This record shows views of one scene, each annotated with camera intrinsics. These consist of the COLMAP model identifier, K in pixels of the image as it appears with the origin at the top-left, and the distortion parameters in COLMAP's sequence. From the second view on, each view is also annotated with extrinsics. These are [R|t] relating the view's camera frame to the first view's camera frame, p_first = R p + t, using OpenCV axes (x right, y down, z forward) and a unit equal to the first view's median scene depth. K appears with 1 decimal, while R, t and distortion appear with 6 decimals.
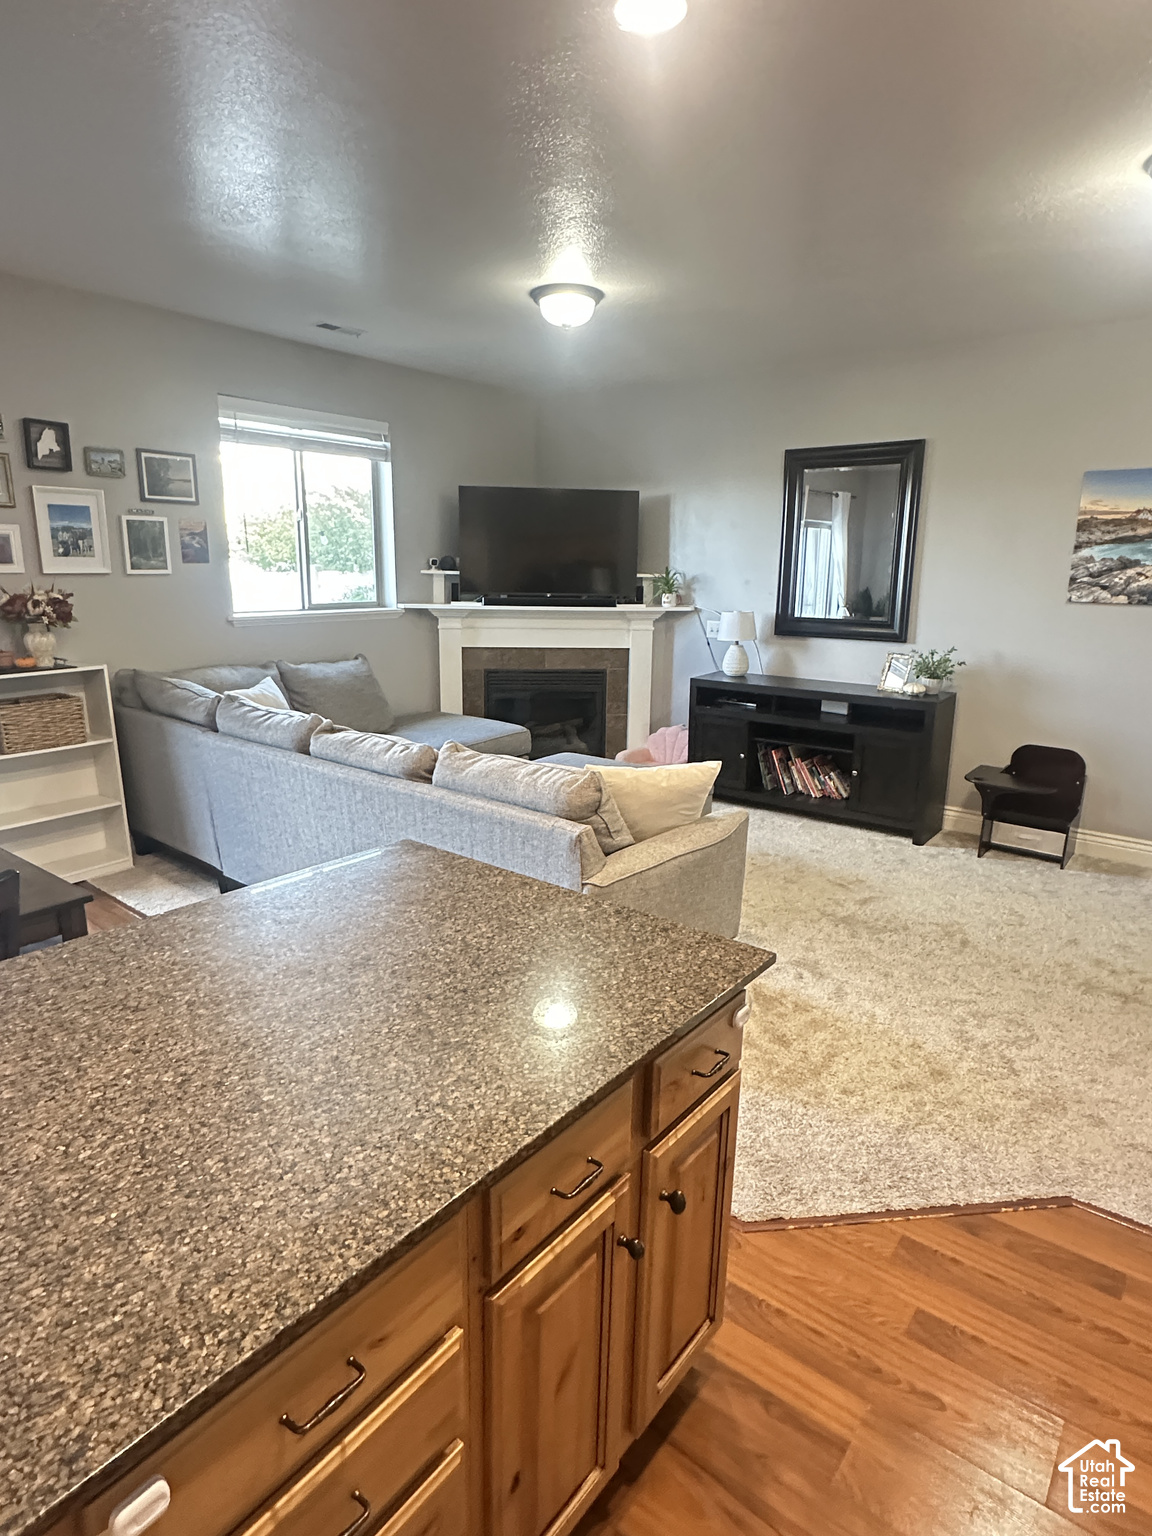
lens RADIAL K [[877.1, 0, 580.3], [0, 877.1, 764.4], [0, 0, 1]] dist [0.001053, 0.002573]
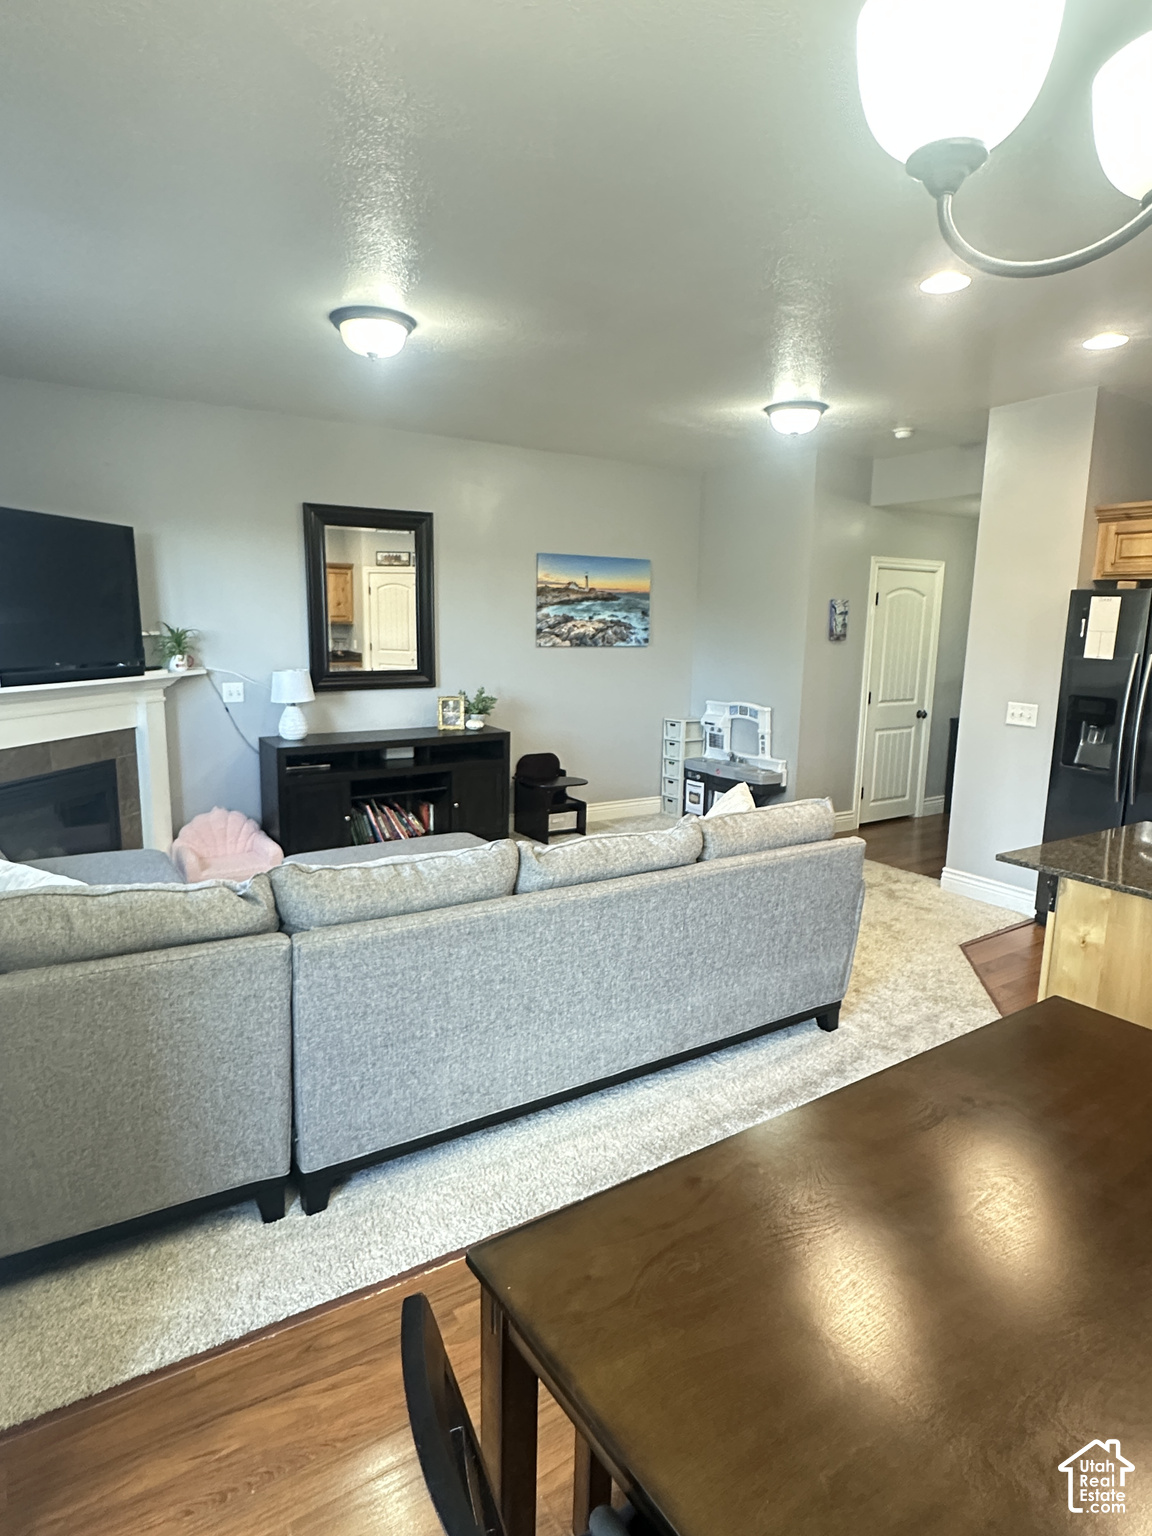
lens RADIAL K [[877.1, 0, 554.5], [0, 877.1, 765.7], [0, 0, 1]] dist [0.001053, 0.002573]
pose [[0.347153, -0.166124, 0.922978, -0.745902], [0.201035, 0.974489, 0.099781, -0.140701], [-0.916007, 0.150912, 0.371694, 0.517816]]
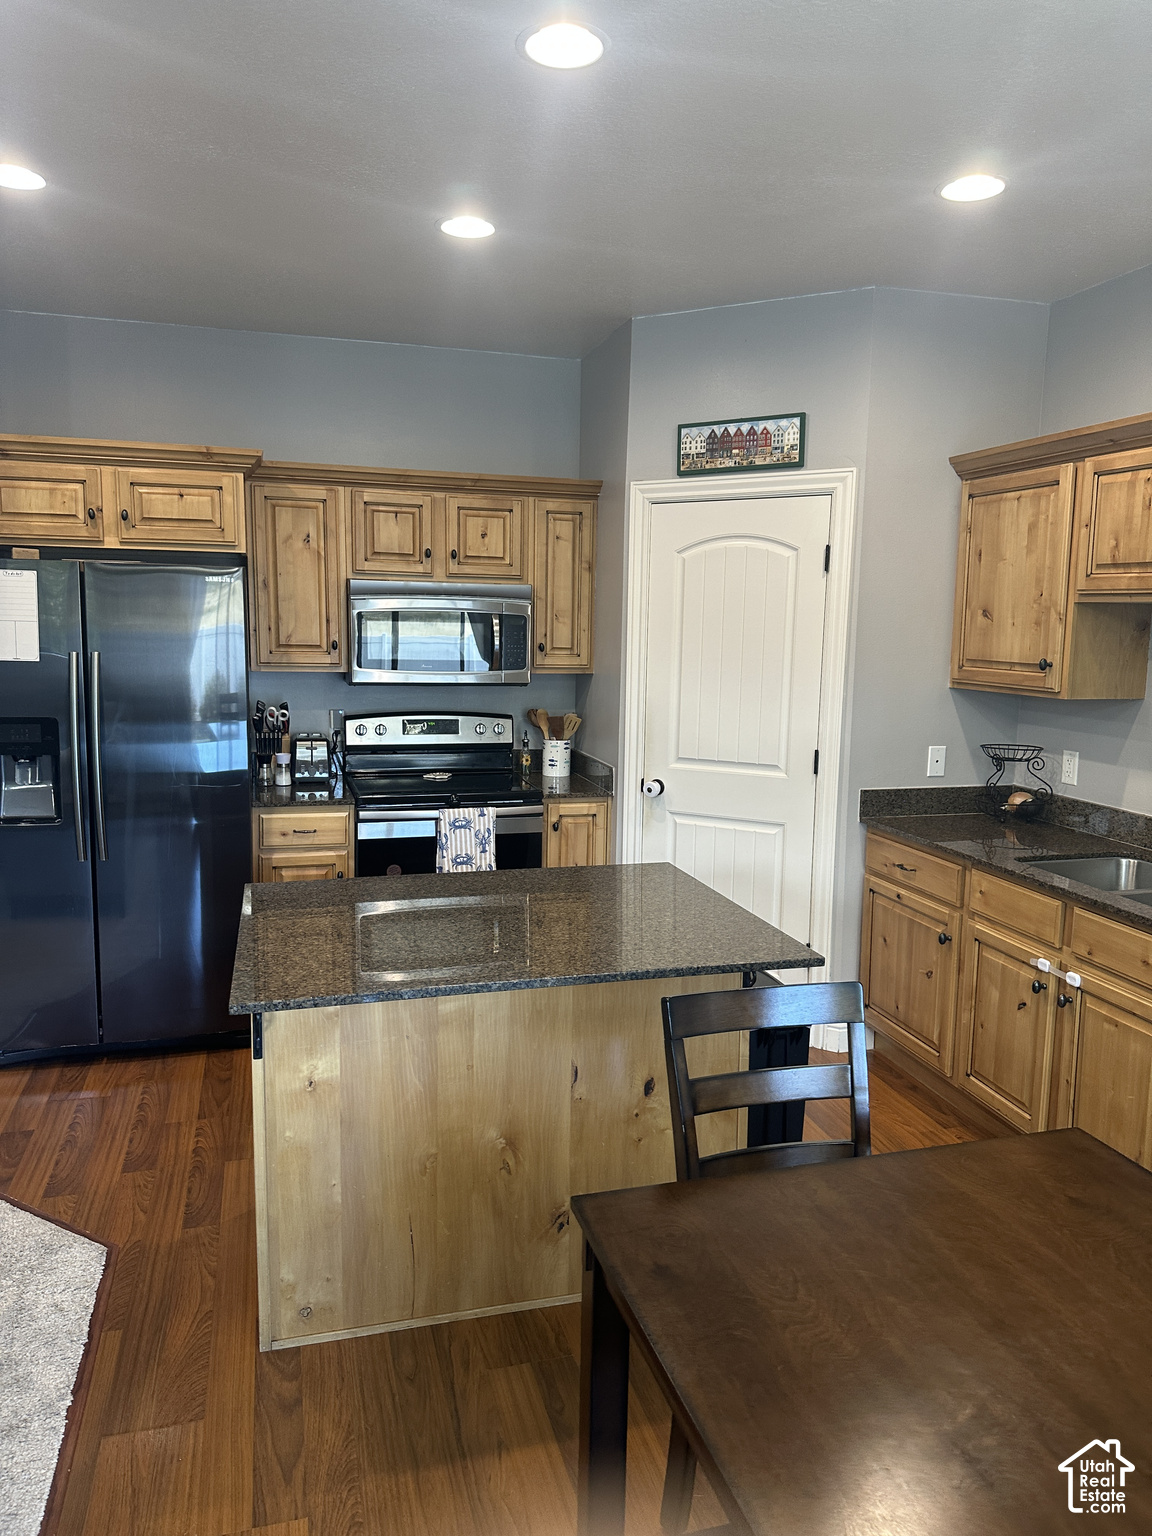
lens RADIAL K [[1069.2, 0, 577.9], [0, 1069.2, 780.5], [0, 0, 1]] dist [0.046892, -0.046013]
pose [[-0.796660, -0.113602, 0.593656, -0.452766], [0.110576, 0.938211, 0.327923, -0.171579], [-0.594227, 0.326887, -0.734874, 0.678503]]
